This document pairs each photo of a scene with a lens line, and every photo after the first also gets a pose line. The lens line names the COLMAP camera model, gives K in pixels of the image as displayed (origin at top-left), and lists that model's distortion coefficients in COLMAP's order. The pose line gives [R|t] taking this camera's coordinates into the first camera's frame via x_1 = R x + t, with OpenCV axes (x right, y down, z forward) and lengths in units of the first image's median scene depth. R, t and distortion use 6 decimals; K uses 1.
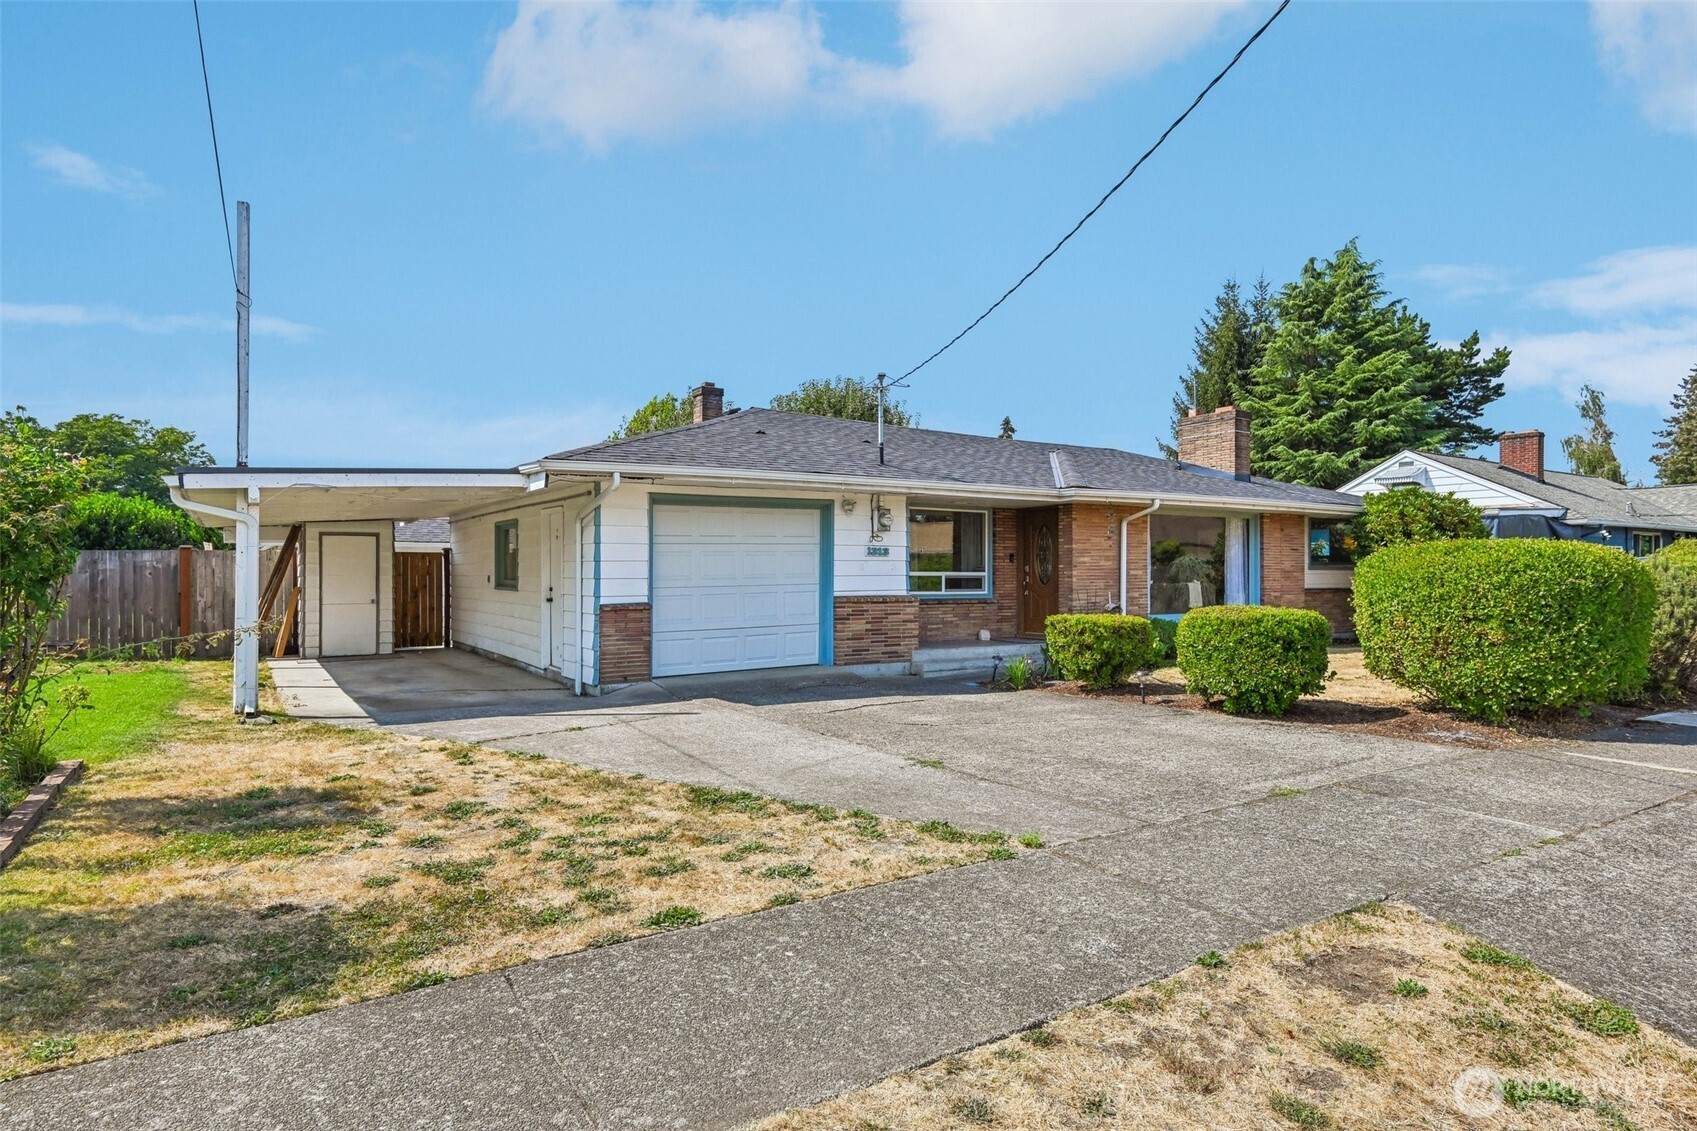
lens RADIAL K [[946.1, 0, 857.8], [0, 946.1, 570.3], [0, 0, 1]] dist [0.009675, -0.000887]
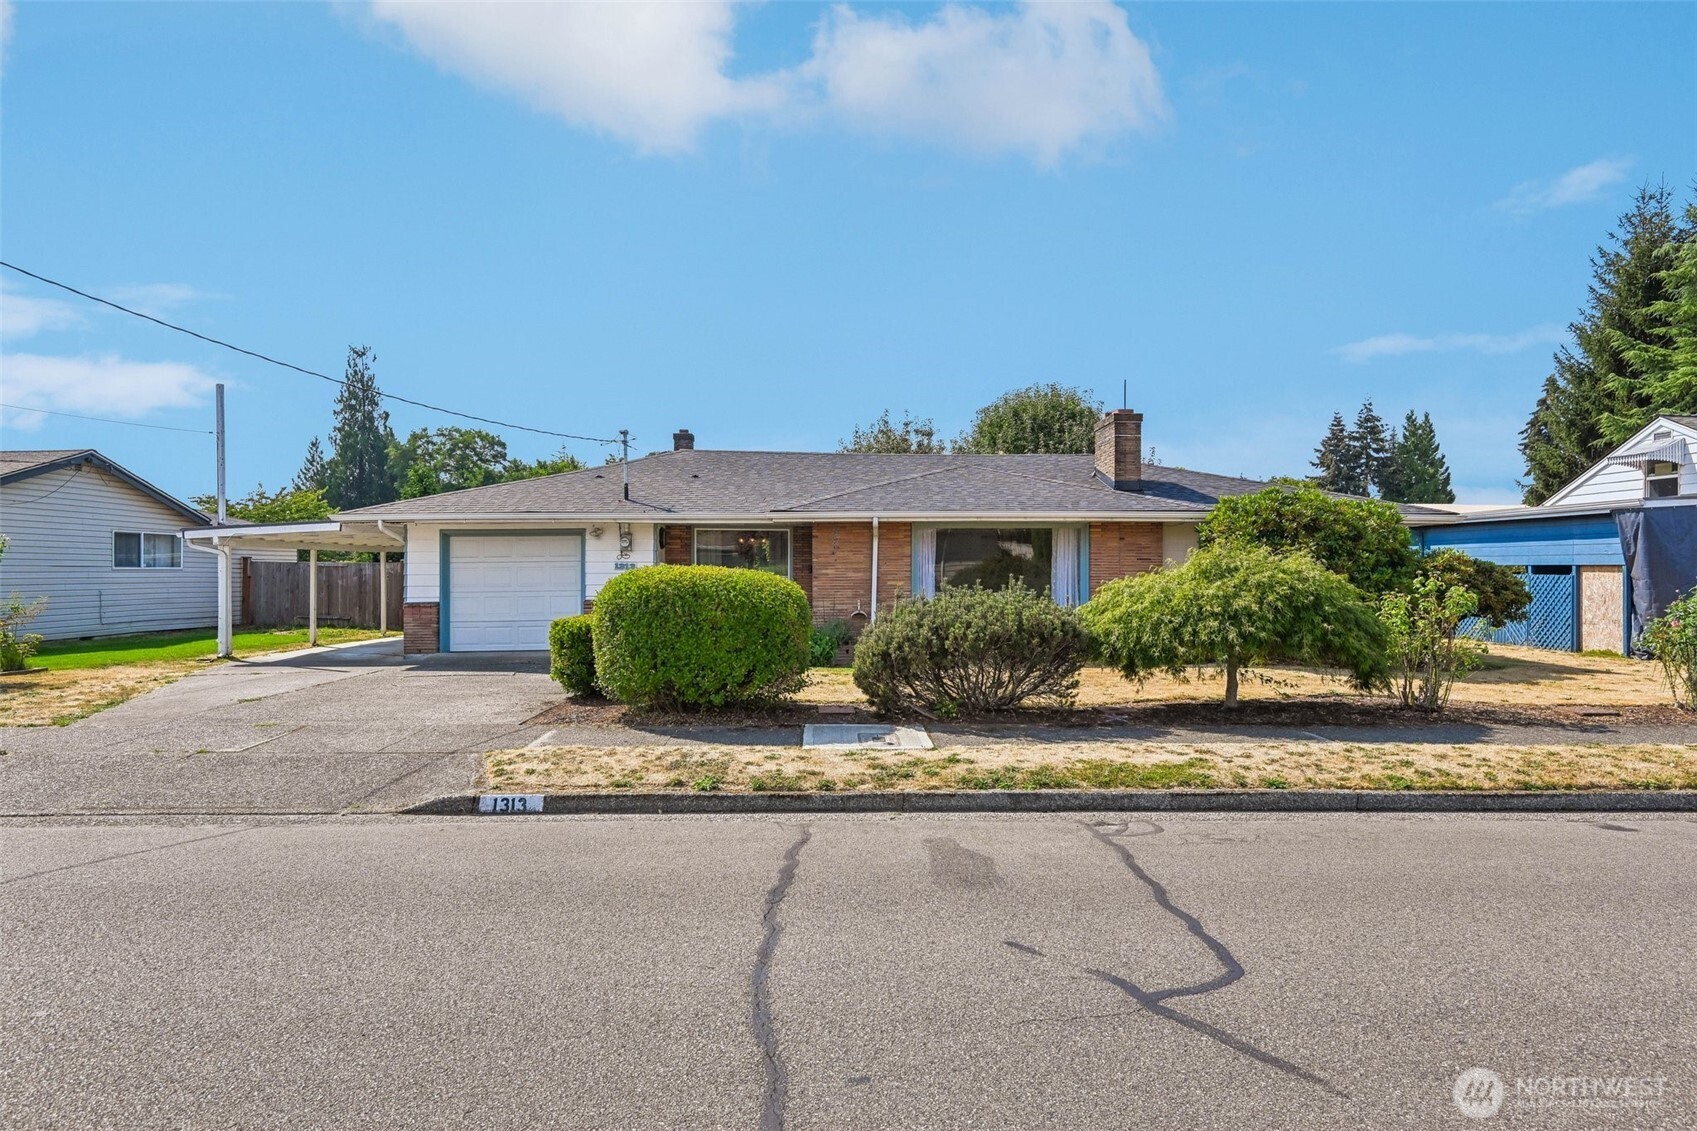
lens RADIAL K [[946.1, 0, 857.8], [0, 946.1, 570.3], [0, 0, 1]] dist [0.009675, -0.000887]
pose [[0.845101, 0.003833, -0.534593, 0.952636], [-0.000609, 0.999981, 0.006207, -0.021814], [0.534607, -0.004920, 0.845087, 0.060853]]
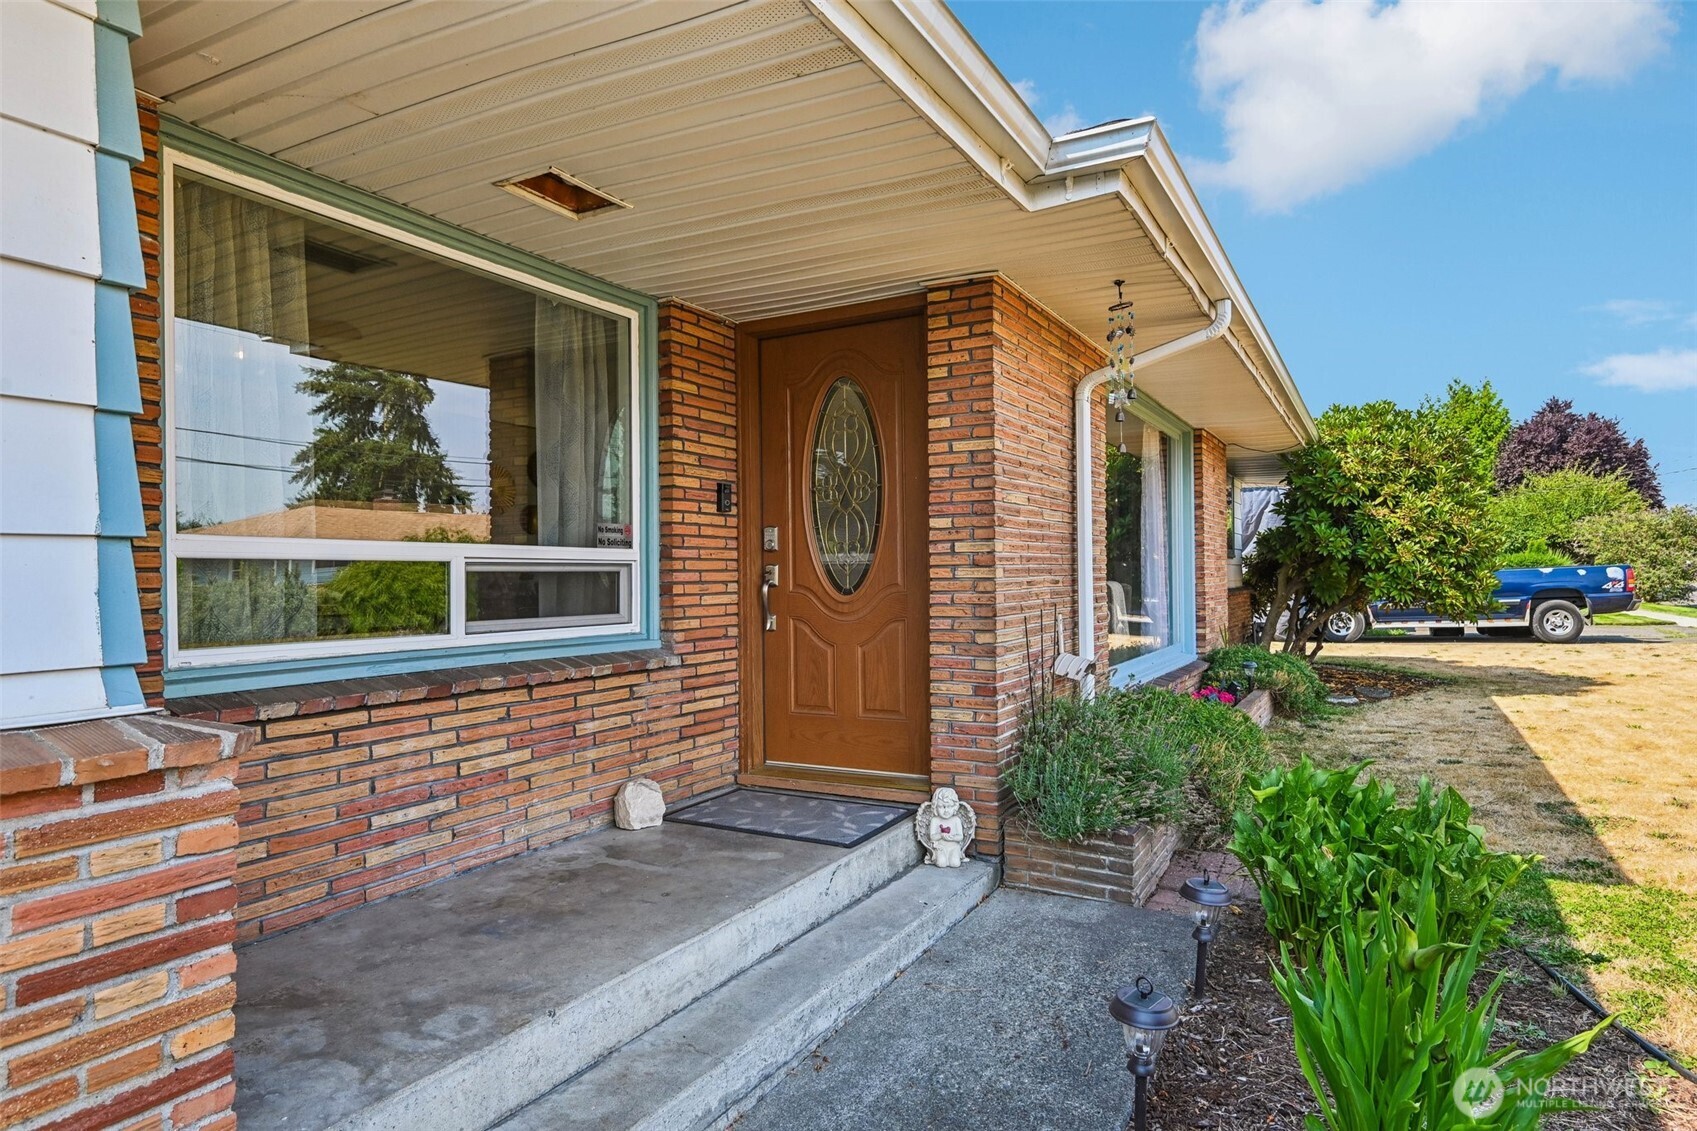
lens RADIAL K [[988.2, 0, 848.5], [0, 988.2, 565.5], [0, 0, 1]] dist [0.029969, -0.001131]
pose [[0.891724, -0.004145, 0.452561, 0.074363], [0.008067, 0.999945, -0.006735, 0.010019], [-0.452508, 0.009656, 0.891708, 0.835887]]
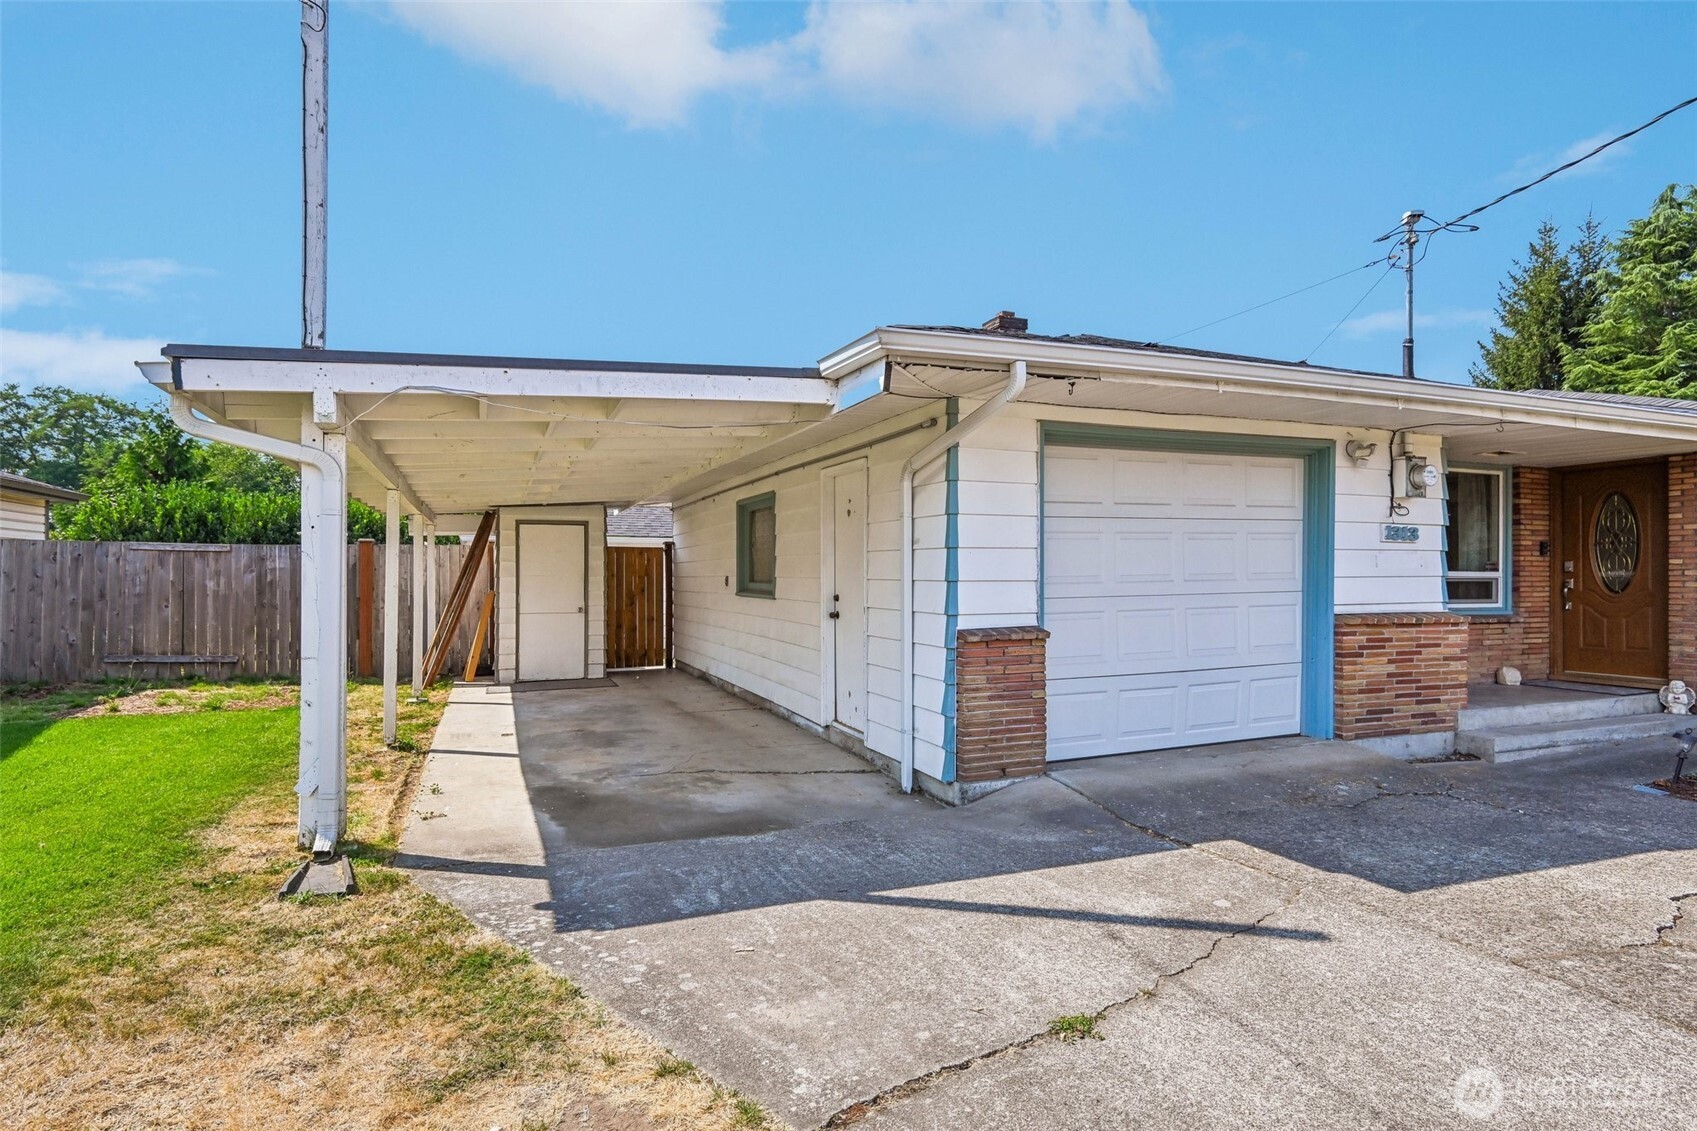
lens RADIAL K [[895.8, 0, 848.6], [0, 895.8, 572.7], [0, 0, 1]] dist [0.003114, 0.000017]
pose [[0.980495, 0.000405, -0.196544, -0.186689], [-0.000663, 0.999999, -0.001244, 0.003954], [0.196543, 0.001350, 0.980494, 0.397393]]
